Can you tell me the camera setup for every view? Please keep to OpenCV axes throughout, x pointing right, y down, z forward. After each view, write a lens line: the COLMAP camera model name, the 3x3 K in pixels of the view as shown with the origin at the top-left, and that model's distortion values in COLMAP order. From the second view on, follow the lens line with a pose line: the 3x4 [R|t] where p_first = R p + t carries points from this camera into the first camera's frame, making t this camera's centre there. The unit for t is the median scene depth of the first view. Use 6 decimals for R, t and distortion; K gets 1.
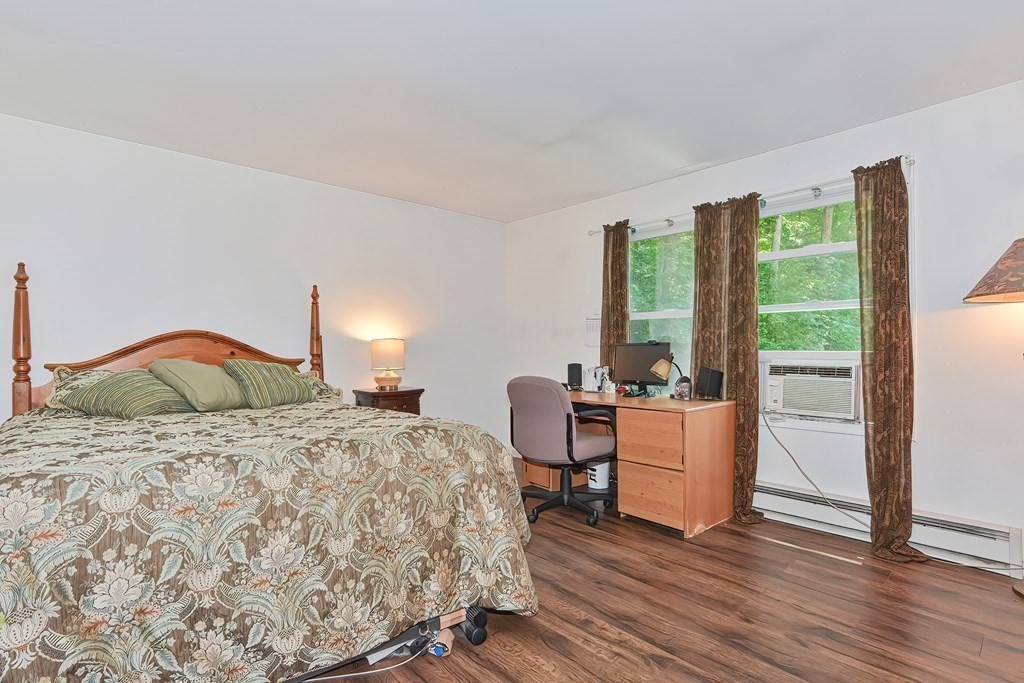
lens RADIAL K [[514.2, 0, 510.4], [0, 514.2, 343.5], [0, 0, 1]] dist [-0.020064, 0.010244]
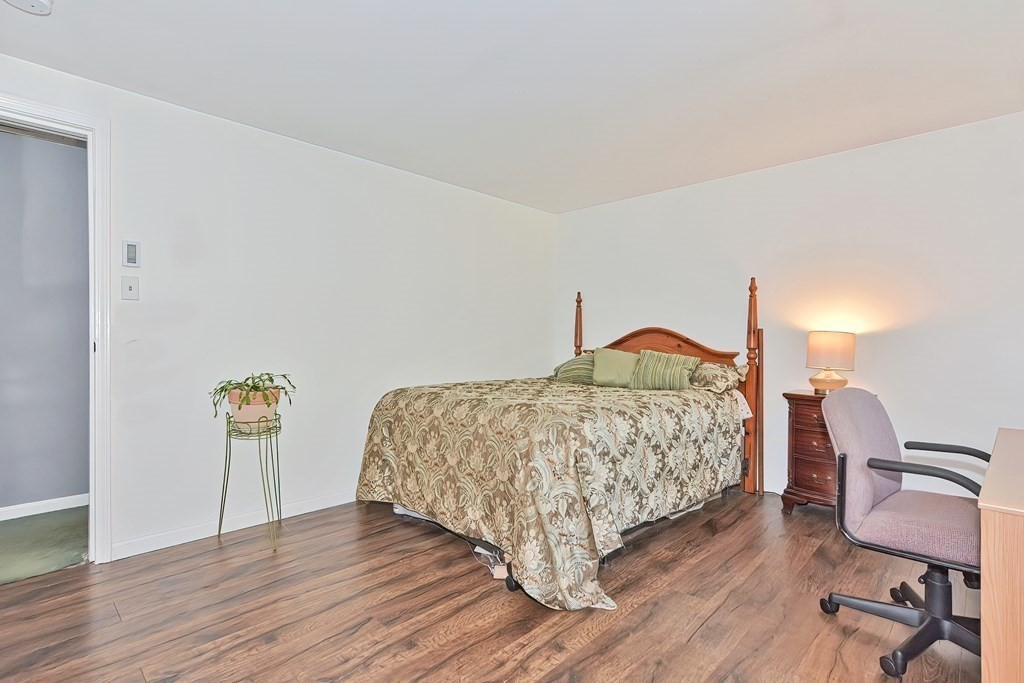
lens RADIAL K [[514.2, 0, 510.4], [0, 514.2, 343.5], [0, 0, 1]] dist [-0.020064, 0.010244]
pose [[0.039146, 0.009108, -0.999192, 0.665574], [0.001014, 0.999958, 0.009154, 0.002845], [0.999233, -0.001371, 0.039135, 0.567256]]
